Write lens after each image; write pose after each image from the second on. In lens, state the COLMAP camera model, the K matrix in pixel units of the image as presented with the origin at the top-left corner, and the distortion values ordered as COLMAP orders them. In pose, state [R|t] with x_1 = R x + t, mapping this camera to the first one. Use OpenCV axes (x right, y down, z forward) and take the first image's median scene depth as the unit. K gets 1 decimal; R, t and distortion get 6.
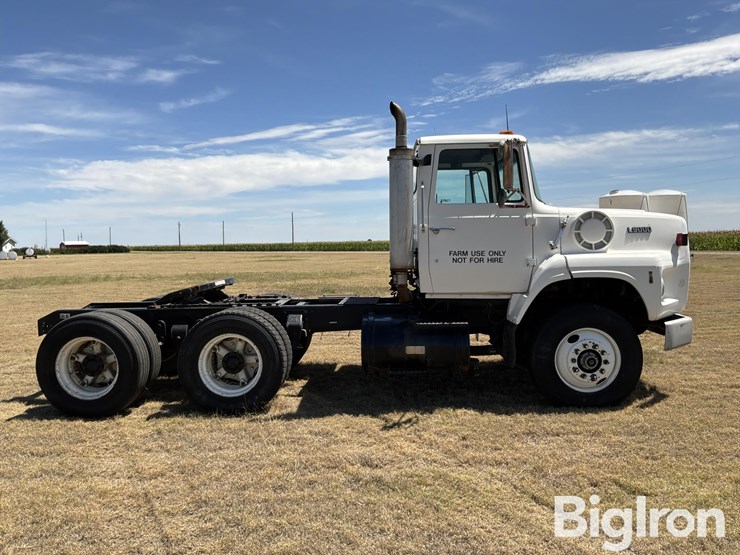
lens RADIAL K [[655.7, 0, 370.0], [0, 655.7, 277.5], [0, 0, 1]] dist [0.187350, 0.000575]
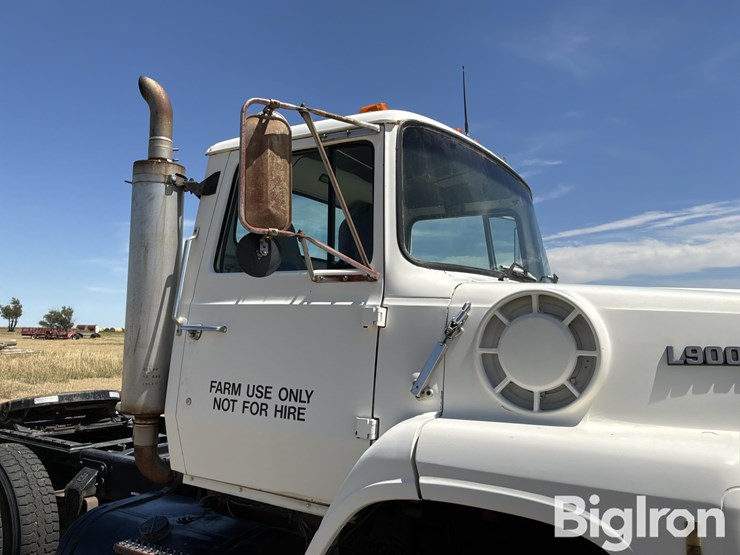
lens RADIAL K [[613.9, 0, 370.0], [0, 613.9, 277.5], [0, 0, 1]] dist [0.124314, -0.258432]
pose [[0.859432, -0.011735, -0.511116, 0.418805], [-0.056967, 0.991313, -0.118549, -0.065022], [0.508067, 0.131002, 0.851297, 0.696408]]
